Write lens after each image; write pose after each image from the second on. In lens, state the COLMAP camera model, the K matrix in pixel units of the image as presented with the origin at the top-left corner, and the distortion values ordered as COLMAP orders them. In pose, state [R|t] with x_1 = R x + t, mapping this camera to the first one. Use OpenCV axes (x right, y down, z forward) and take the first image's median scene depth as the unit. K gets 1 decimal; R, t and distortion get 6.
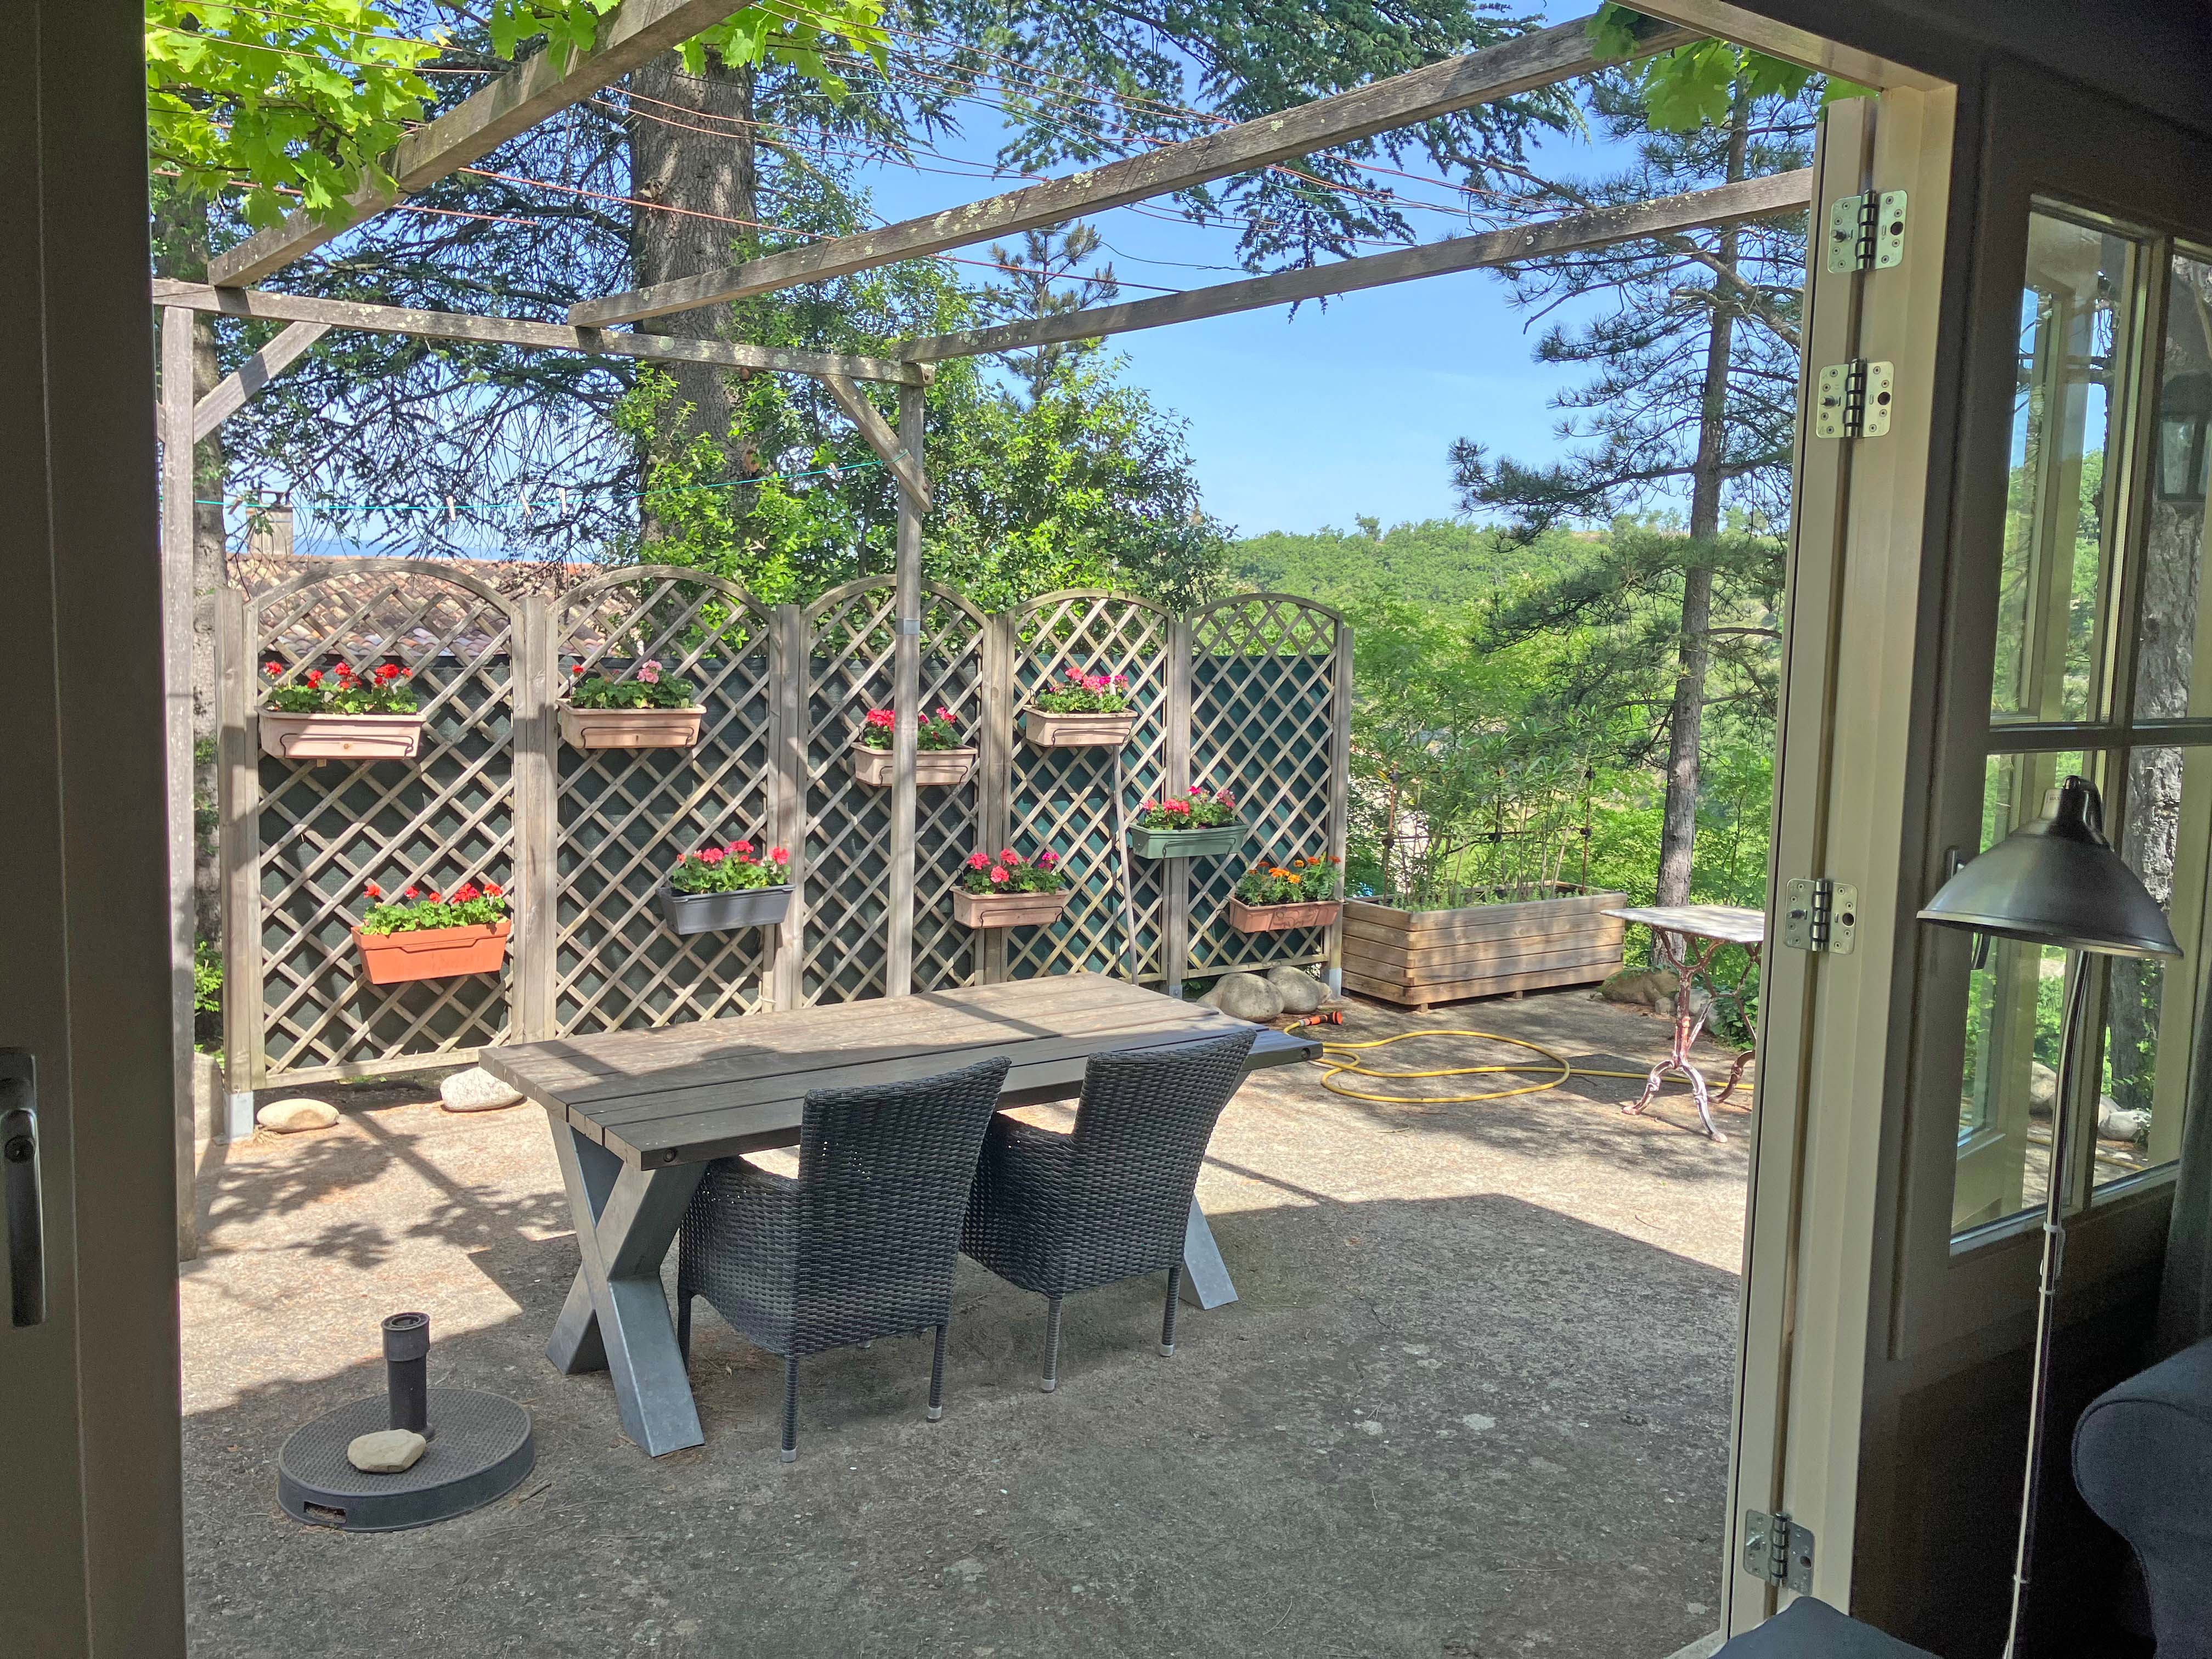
lens RADIAL K [[1813.1, 0, 1076.4], [0, 1813.1, 826.5], [0, 0, 1]] dist [0.041009, -0.052512]
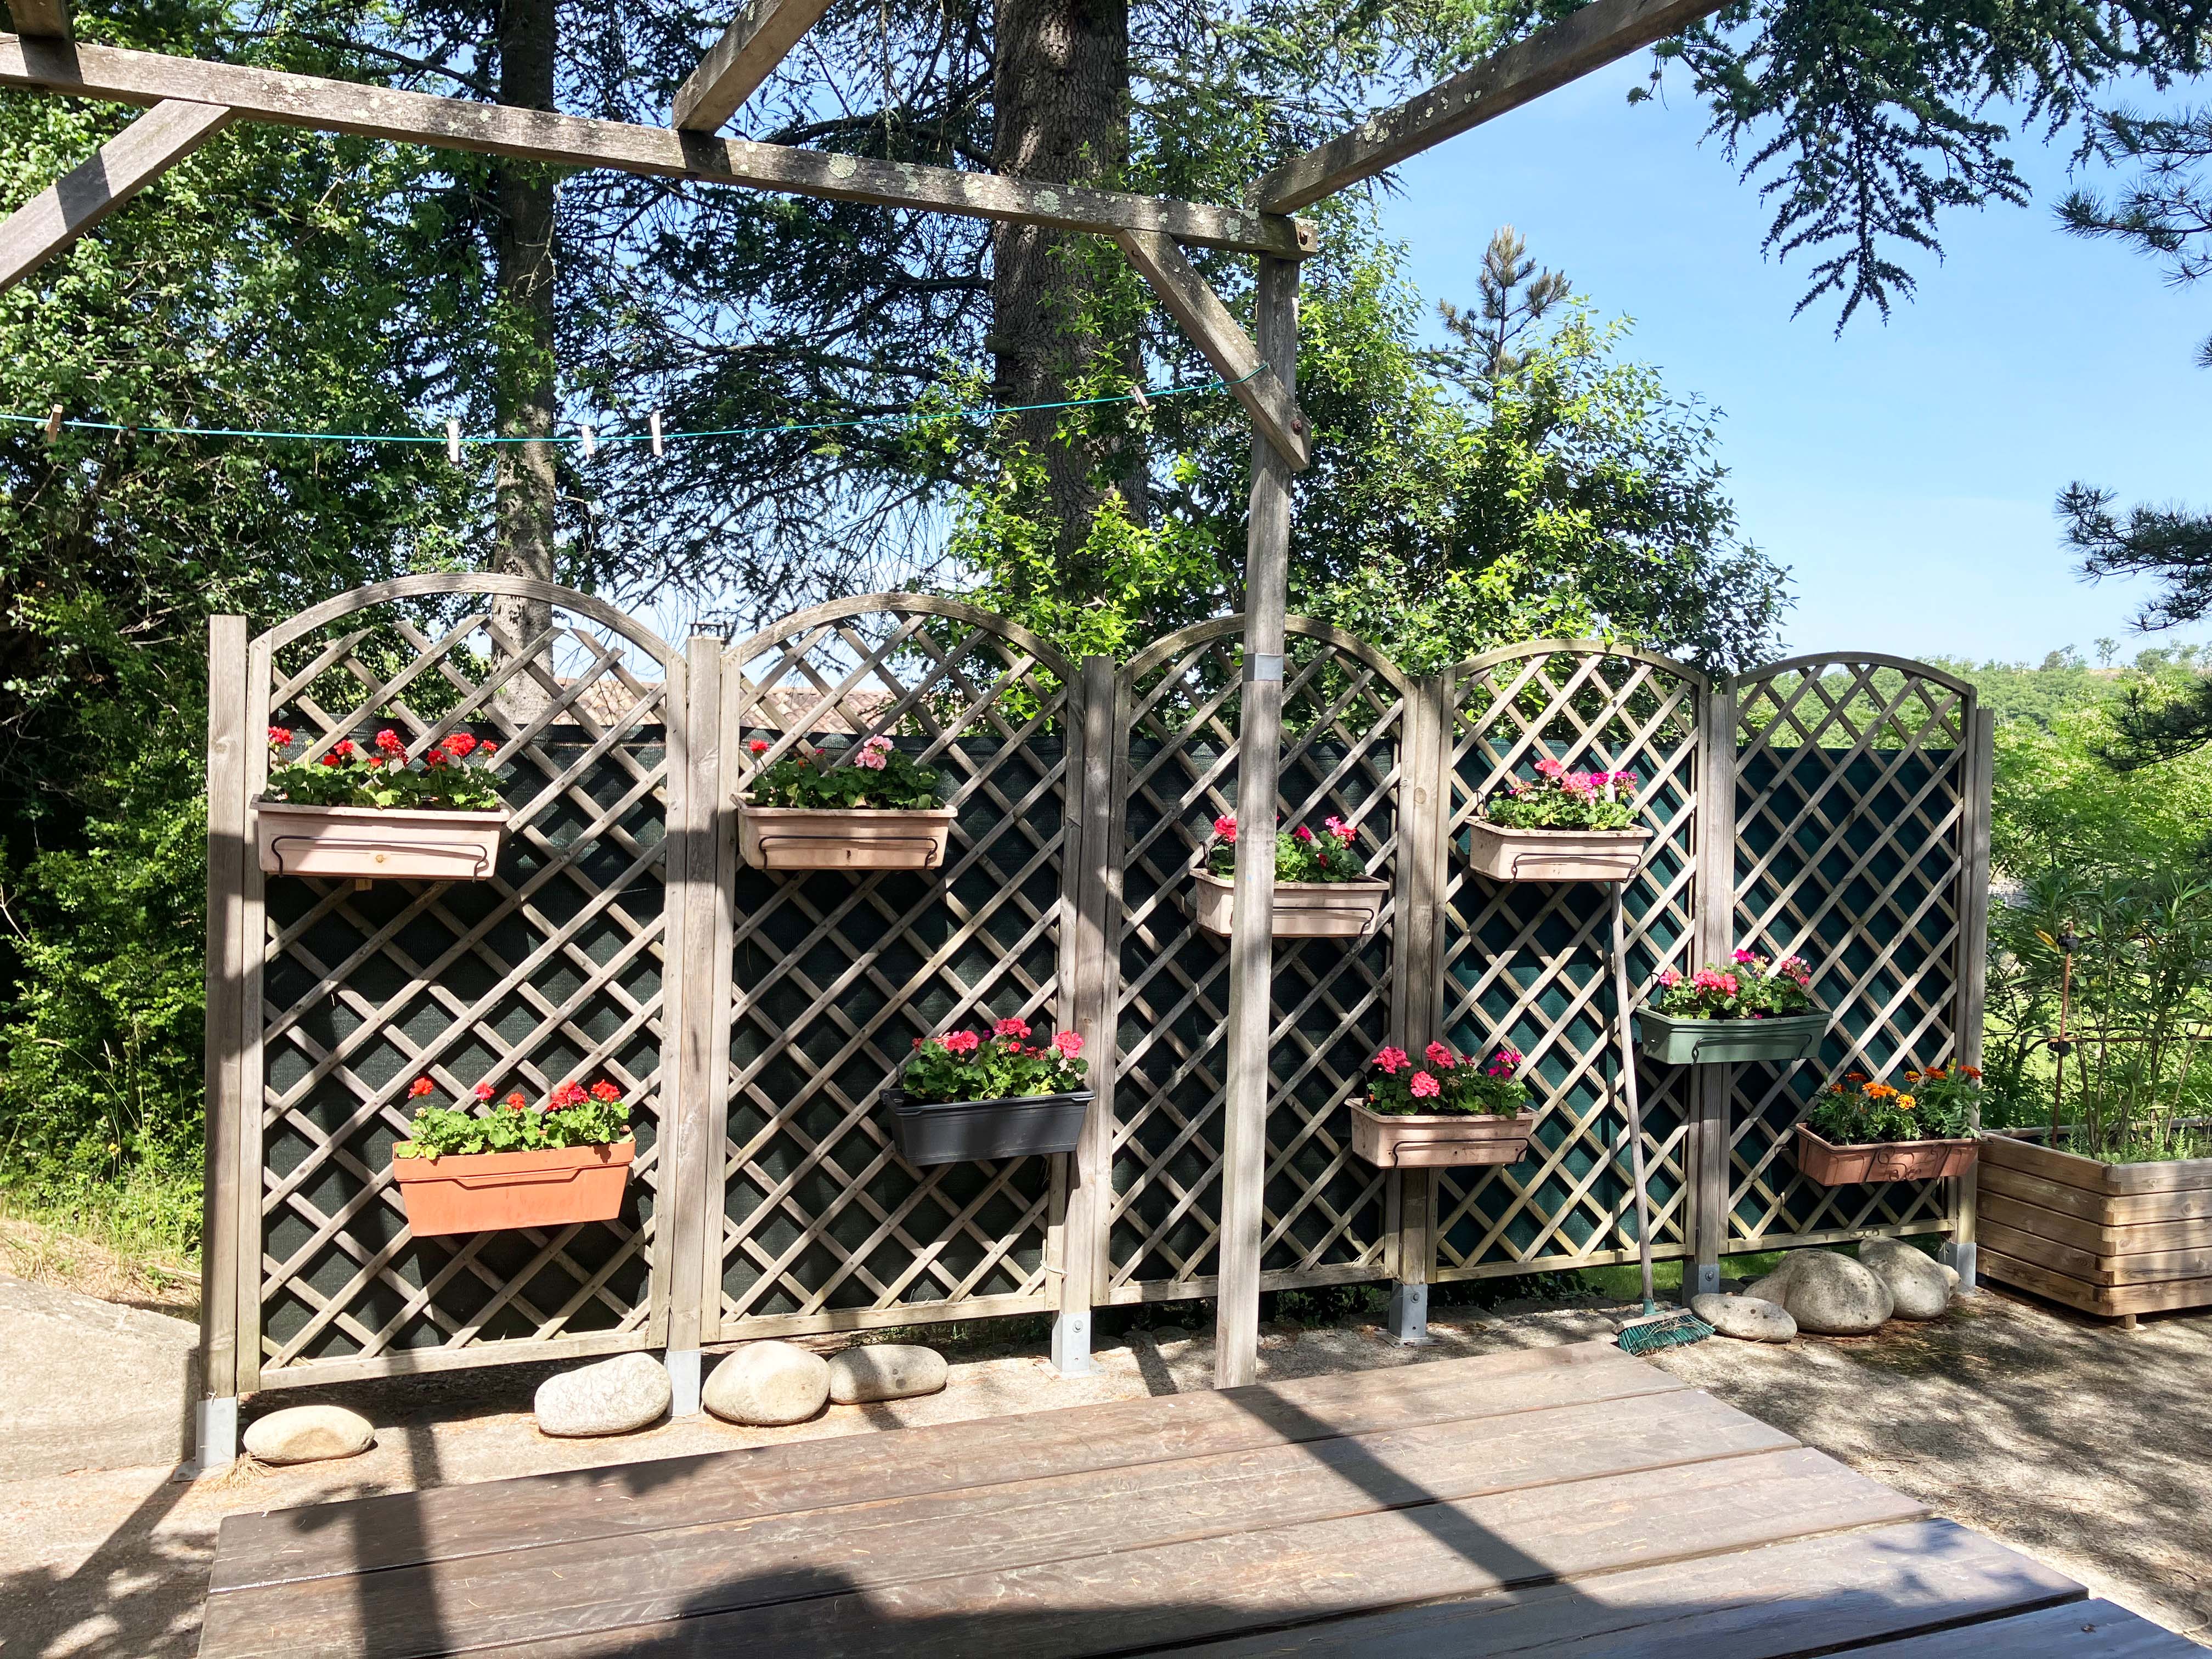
lens RADIAL K [[1813.1, 0, 1105.0], [0, 1813.1, 814.1], [0, 0, 1]] dist [0.041009, -0.052512]
pose [[0.974021, 0.008623, -0.226292, -0.009397], [-0.028013, 0.996187, -0.082618, -0.012068], [0.224717, 0.086811, 0.970549, 0.376222]]
